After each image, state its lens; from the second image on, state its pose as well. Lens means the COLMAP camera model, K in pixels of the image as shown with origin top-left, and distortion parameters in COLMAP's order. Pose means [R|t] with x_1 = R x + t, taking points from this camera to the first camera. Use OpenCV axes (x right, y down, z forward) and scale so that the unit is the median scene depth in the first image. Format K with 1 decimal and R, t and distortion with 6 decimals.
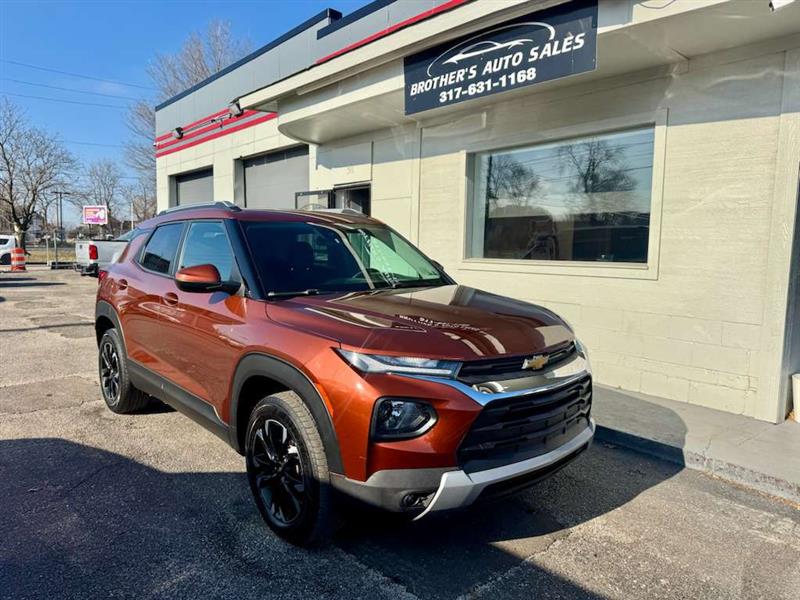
lens RADIAL K [[550.2, 0, 396.9], [0, 550.2, 299.7], [0, 0, 1]] dist [0.000172, -0.003205]
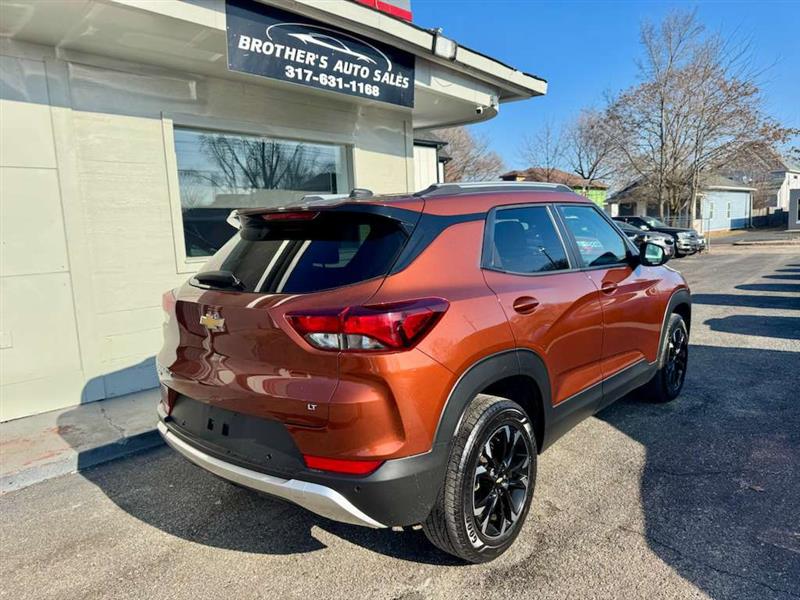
lens RADIAL K [[576.1, 0, 394.4], [0, 576.1, 299.2], [0, 0, 1]] dist [-0.000712, -0.004589]
pose [[-0.119876, -0.120752, 0.985418, -0.989416], [0.142969, 0.980130, 0.137496, -0.123262], [-0.982441, 0.157367, -0.100230, 1.085124]]
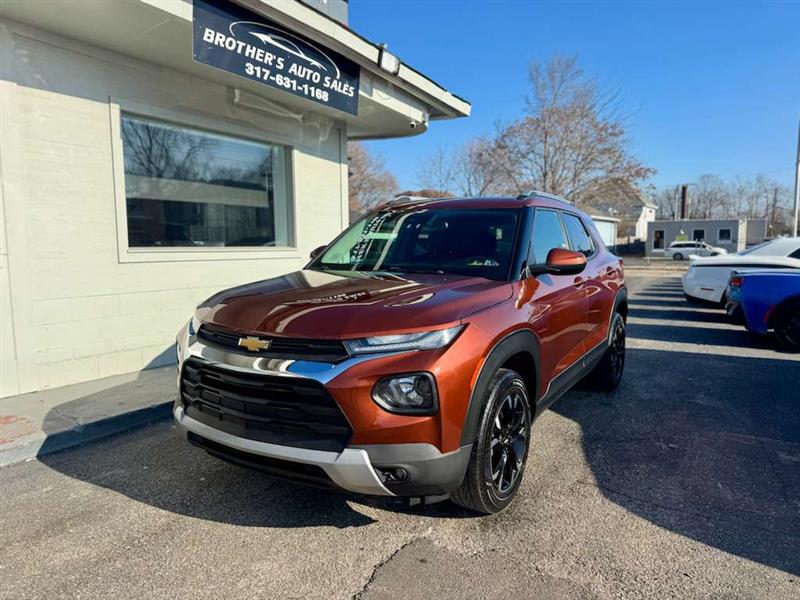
lens RADIAL K [[573.6, 0, 400.0], [0, 573.6, 300.0], [0, 0, 1]] dist [0.004121, -0.011662]
pose [[-0.312606, -0.101023, 0.944496, -1.022760], [0.093429, 0.986237, 0.136410, -0.107777], [-0.945277, 0.130886, -0.298865, 1.209715]]
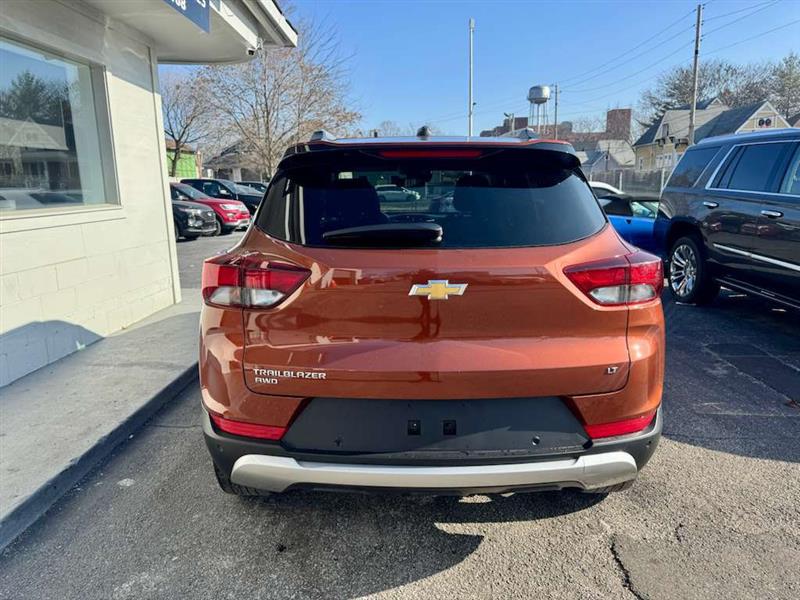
lens RADIAL K [[569.1, 0, 413.0], [0, 569.1, 300.8], [0, 0, 1]] dist [0.001683, -0.004741]
pose [[-0.751236, -0.131647, 0.646772, -0.702667], [0.073887, 0.956974, 0.280608, -0.155163], [-0.655885, 0.258591, -0.709186, 1.466613]]
